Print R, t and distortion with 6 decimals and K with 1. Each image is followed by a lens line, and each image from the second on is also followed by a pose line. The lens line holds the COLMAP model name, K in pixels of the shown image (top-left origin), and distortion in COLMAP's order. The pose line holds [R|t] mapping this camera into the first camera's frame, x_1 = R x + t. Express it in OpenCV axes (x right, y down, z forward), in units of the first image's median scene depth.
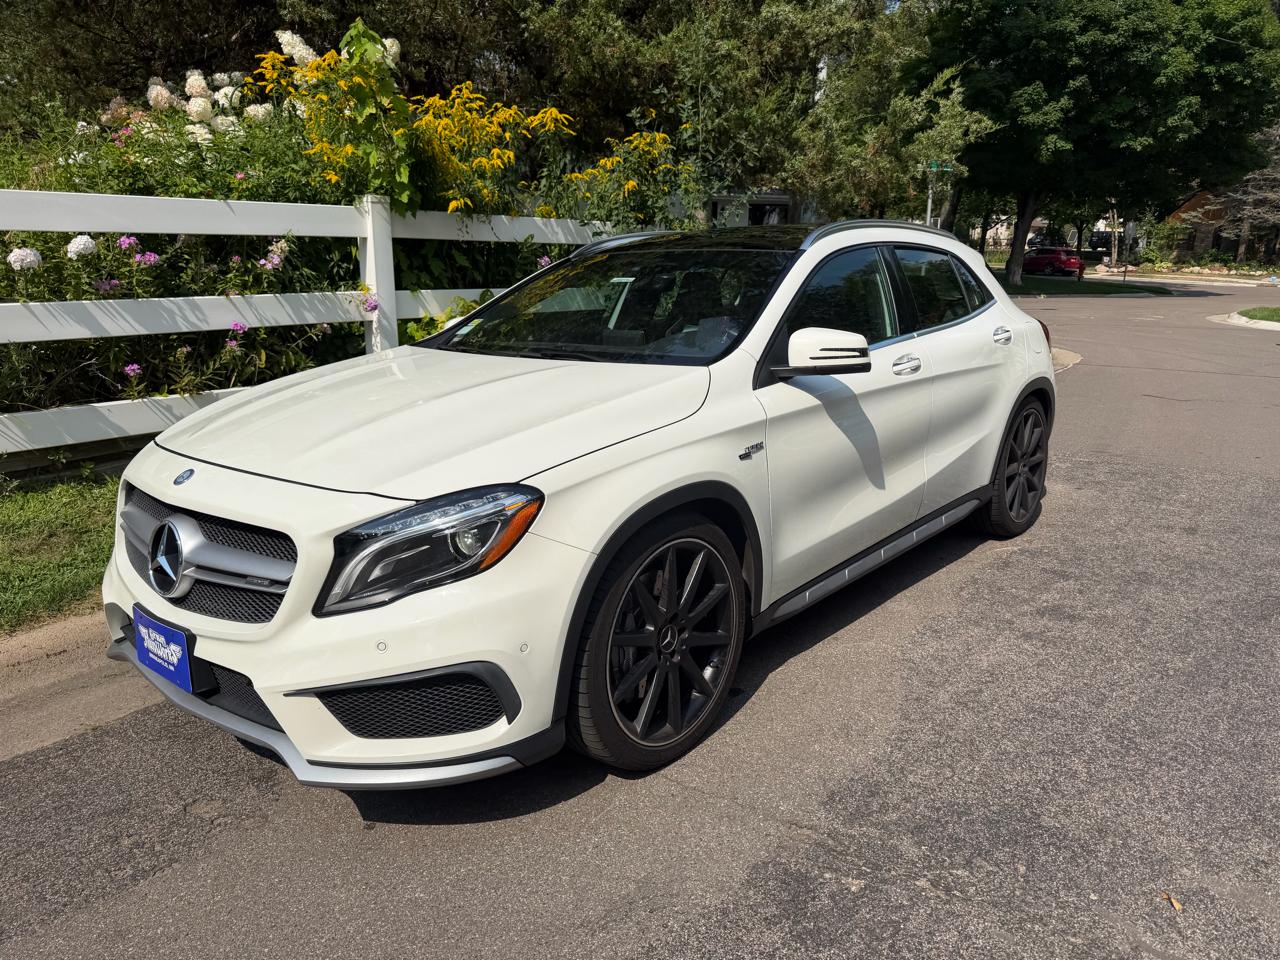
lens RADIAL K [[924.0, 0, 636.7], [0, 924.0, 473.7], [0, 0, 1]] dist [0.004378, -0.004409]
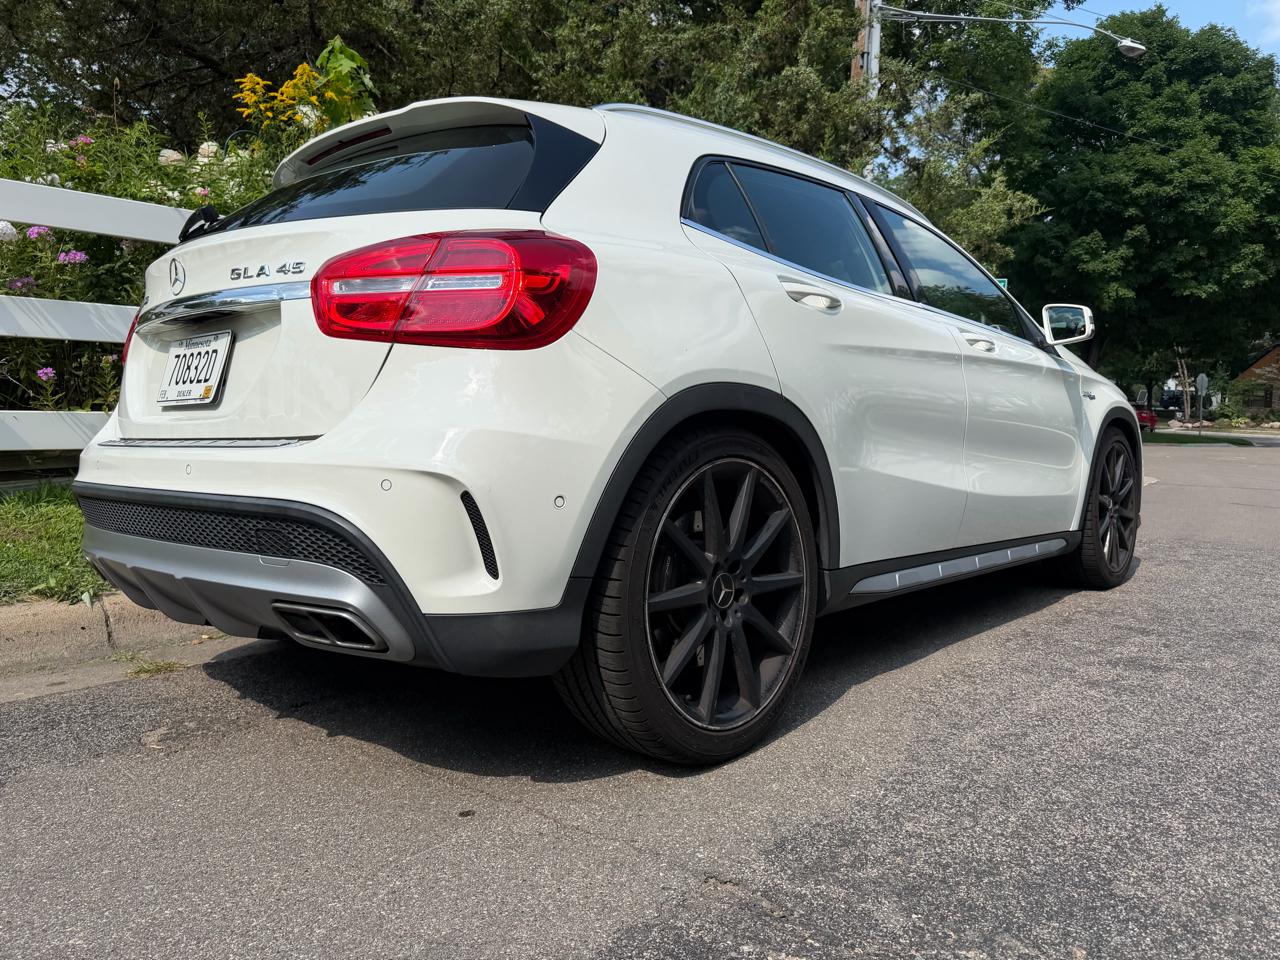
lens RADIAL K [[919.3, 0, 640.4], [0, 919.3, 469.8], [0, 0, 1]] dist [0.005205, -0.006526]
pose [[0.997449, 0.012441, -0.070287, 0.088404], [-0.024752, 0.983881, -0.177103, 0.118715], [0.066950, 0.178391, 0.981679, 0.177903]]
